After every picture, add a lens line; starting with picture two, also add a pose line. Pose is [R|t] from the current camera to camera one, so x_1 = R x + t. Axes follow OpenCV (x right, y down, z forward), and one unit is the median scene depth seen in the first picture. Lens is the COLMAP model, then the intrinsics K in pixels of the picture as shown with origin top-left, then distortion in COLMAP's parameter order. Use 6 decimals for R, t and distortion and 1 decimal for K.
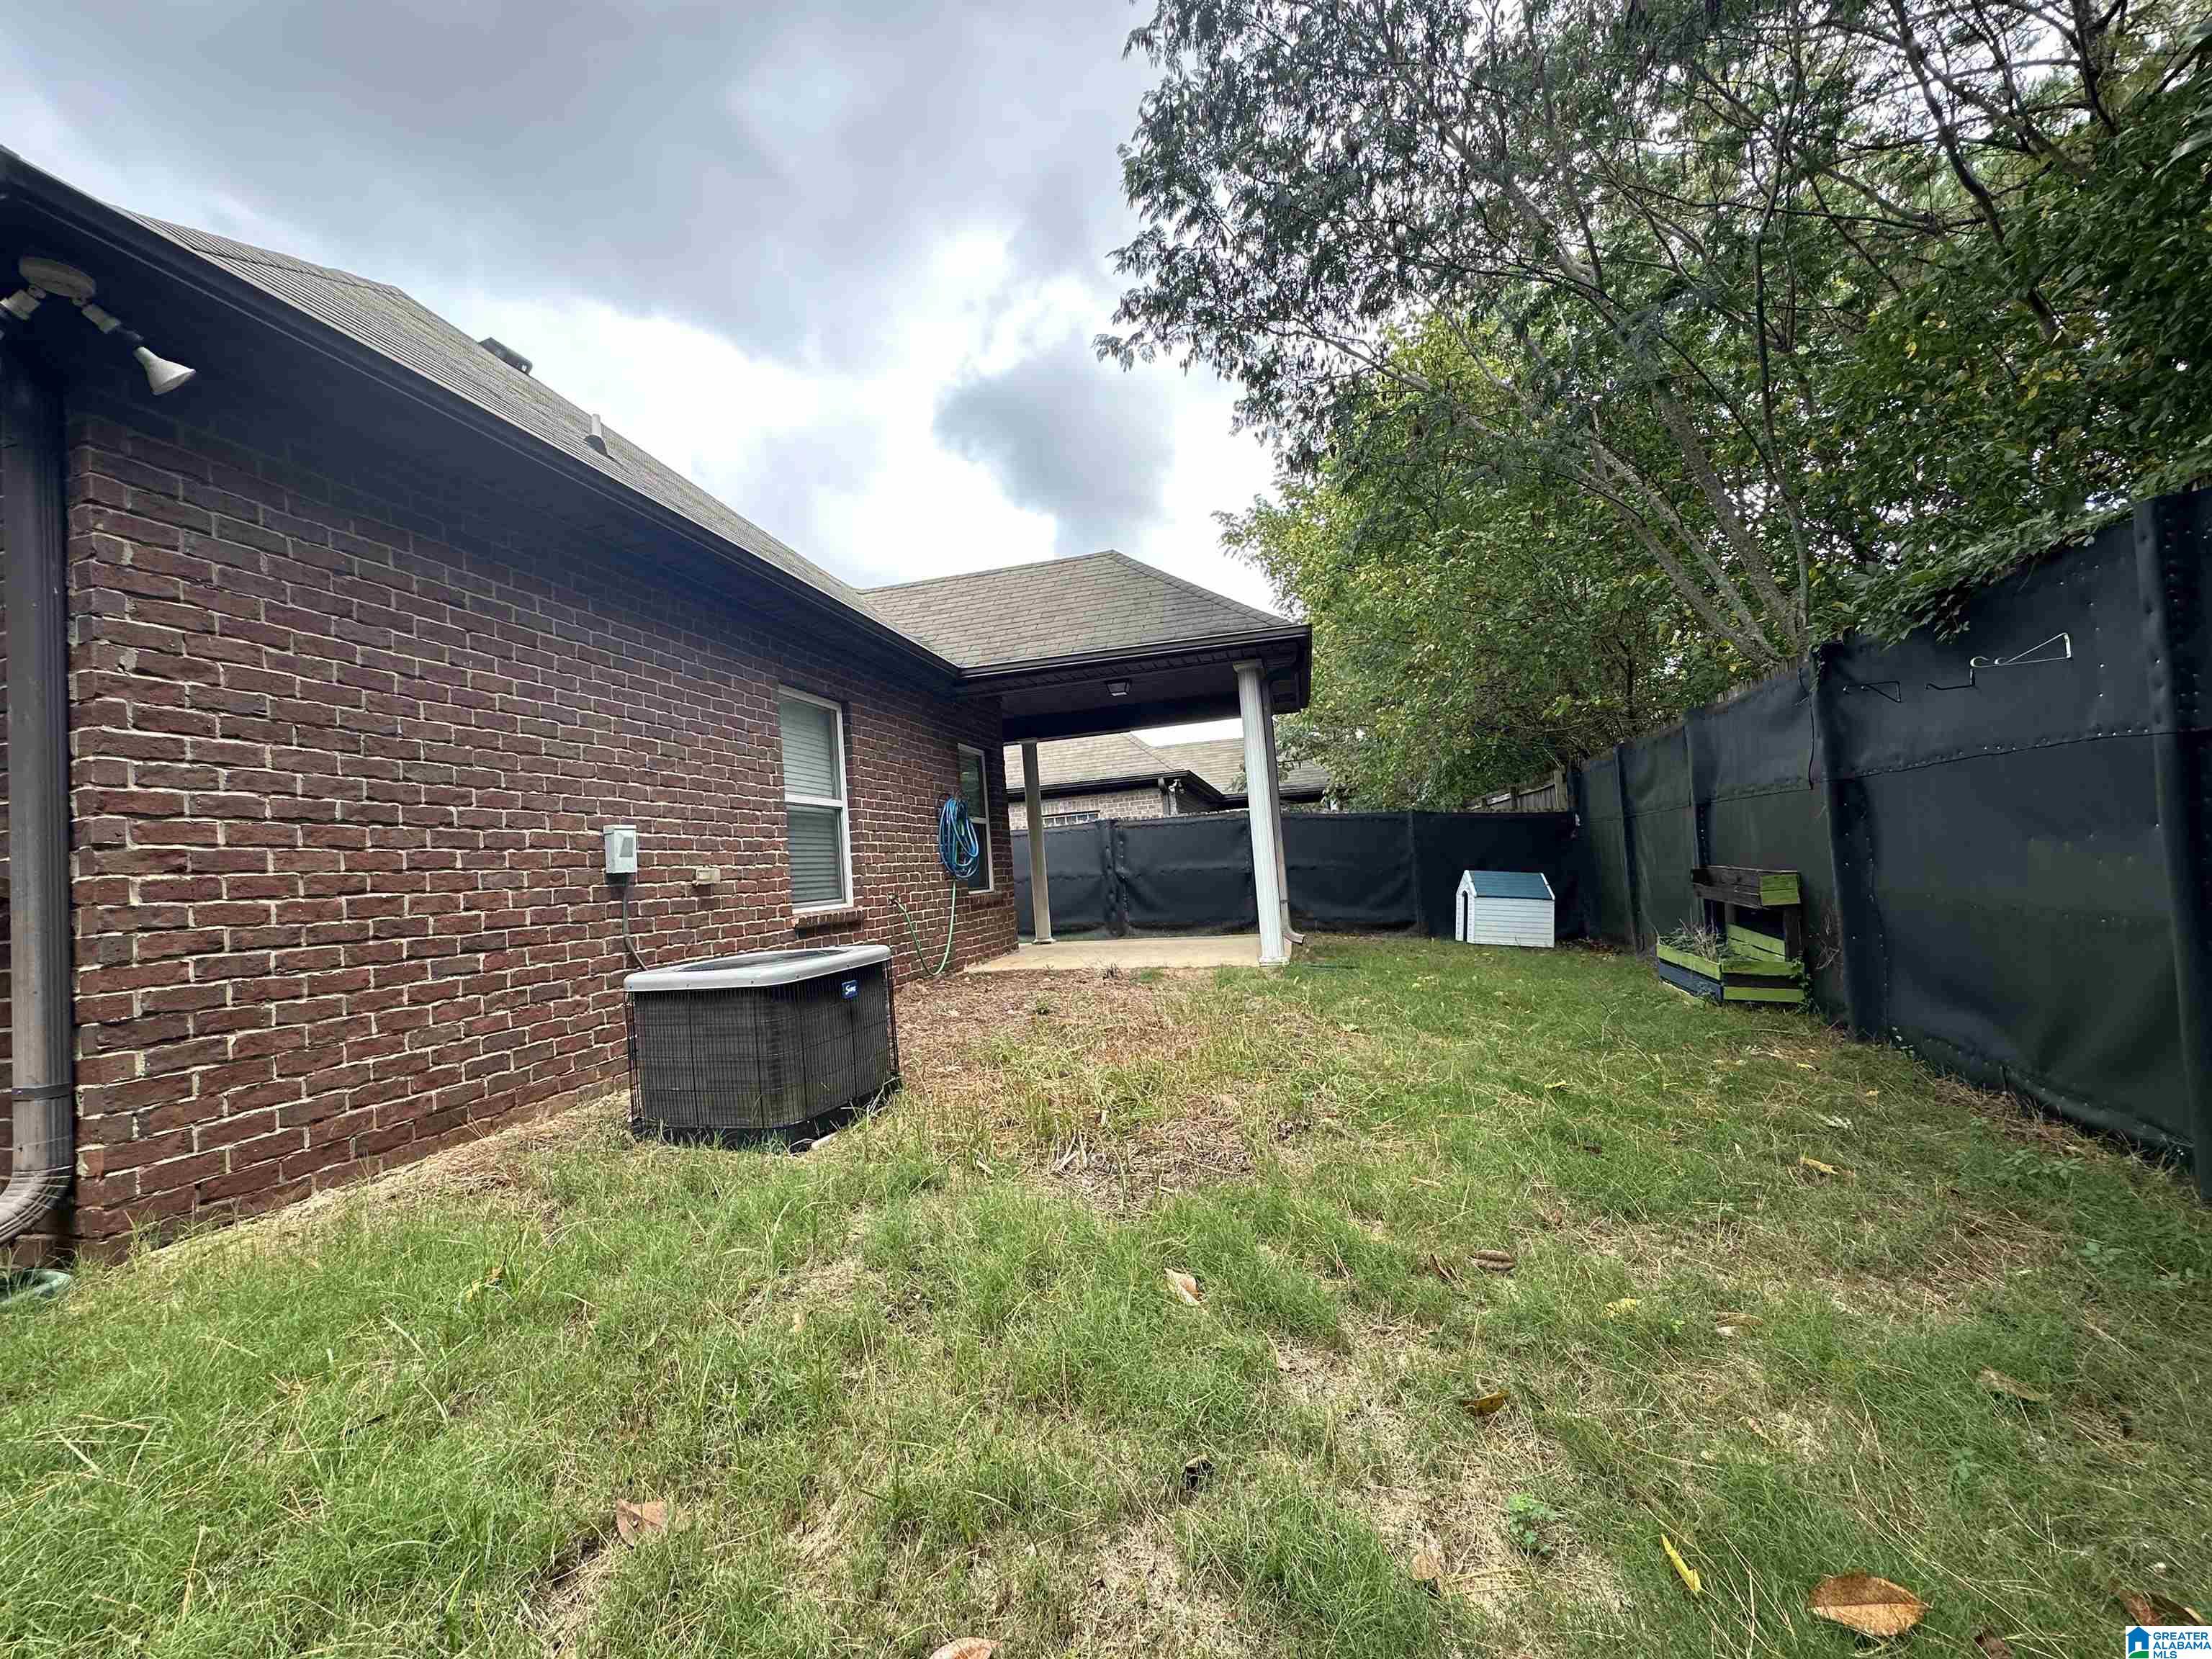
lens RADIAL K [[879.4, 0, 1100.5], [0, 879.4, 832.4], [0, 0, 1]] dist [-0.003379, -0.000506]
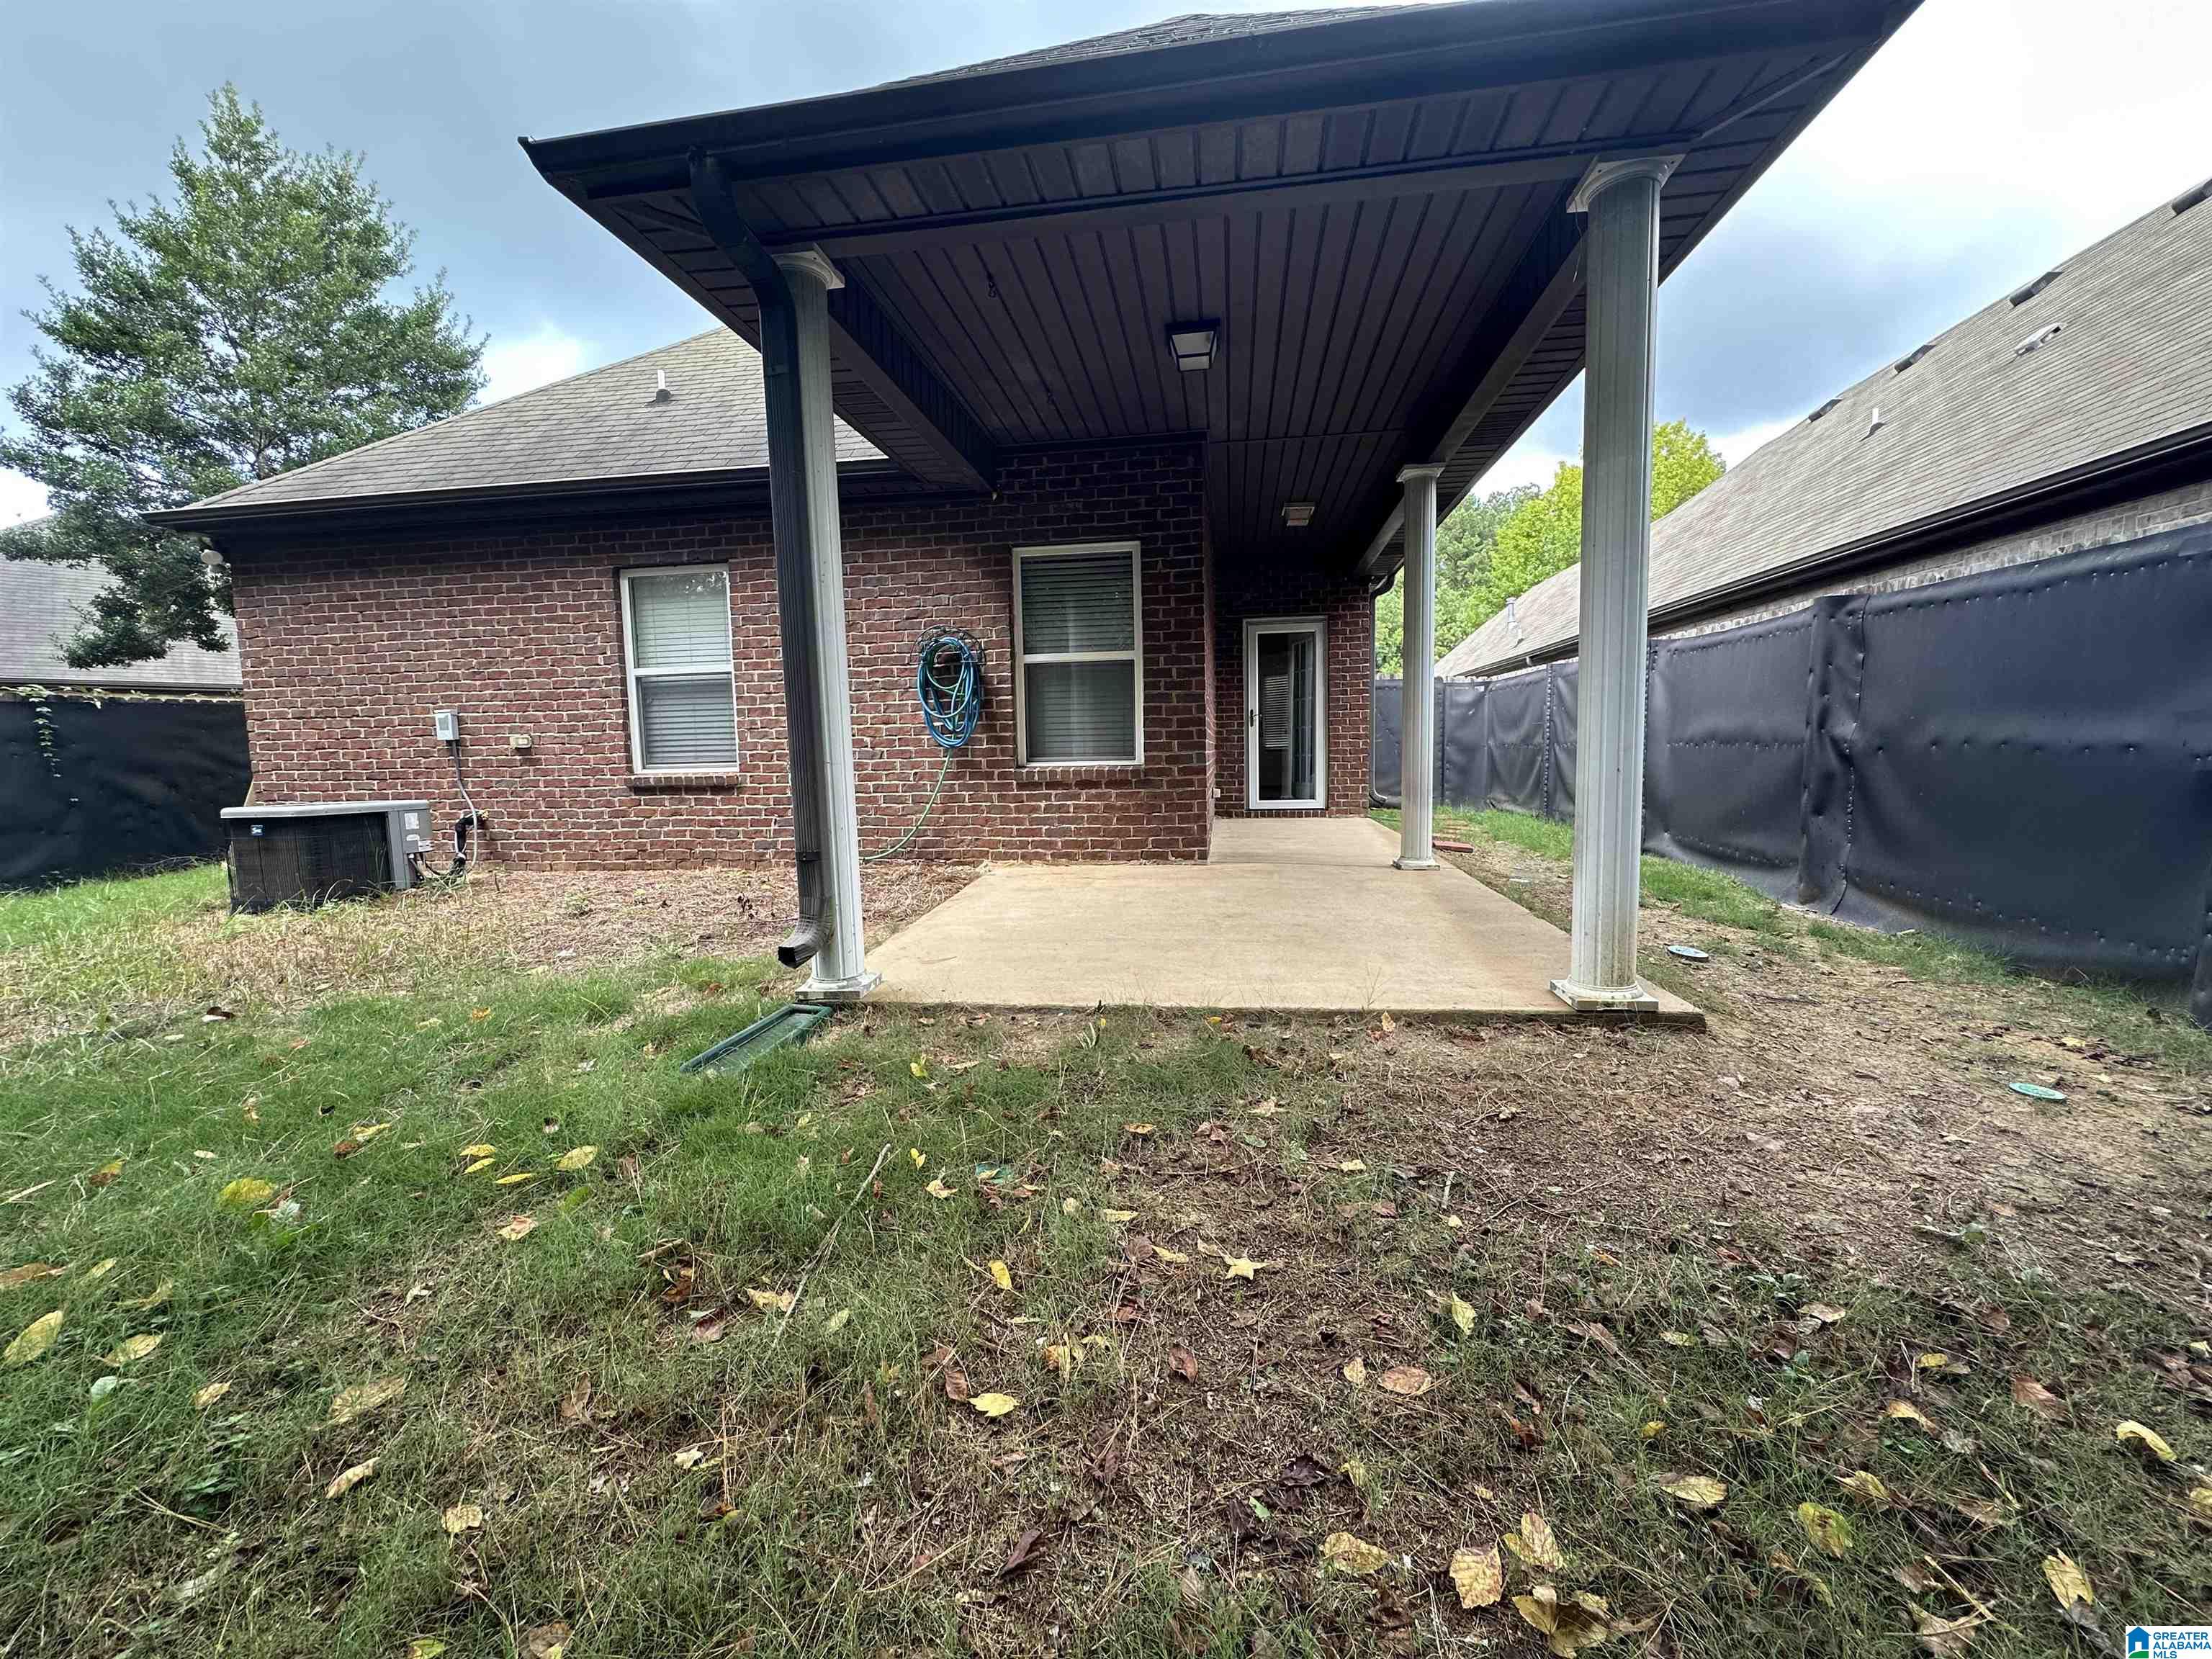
lens RADIAL K [[879.4, 0, 1100.5], [0, 879.4, 832.4], [0, 0, 1]] dist [-0.003379, -0.000506]
pose [[0.098680, 0.173871, -0.979812, 1.103580], [0.059801, 0.981802, 0.180247, -0.005602], [0.993321, -0.076380, 0.086487, 1.900200]]
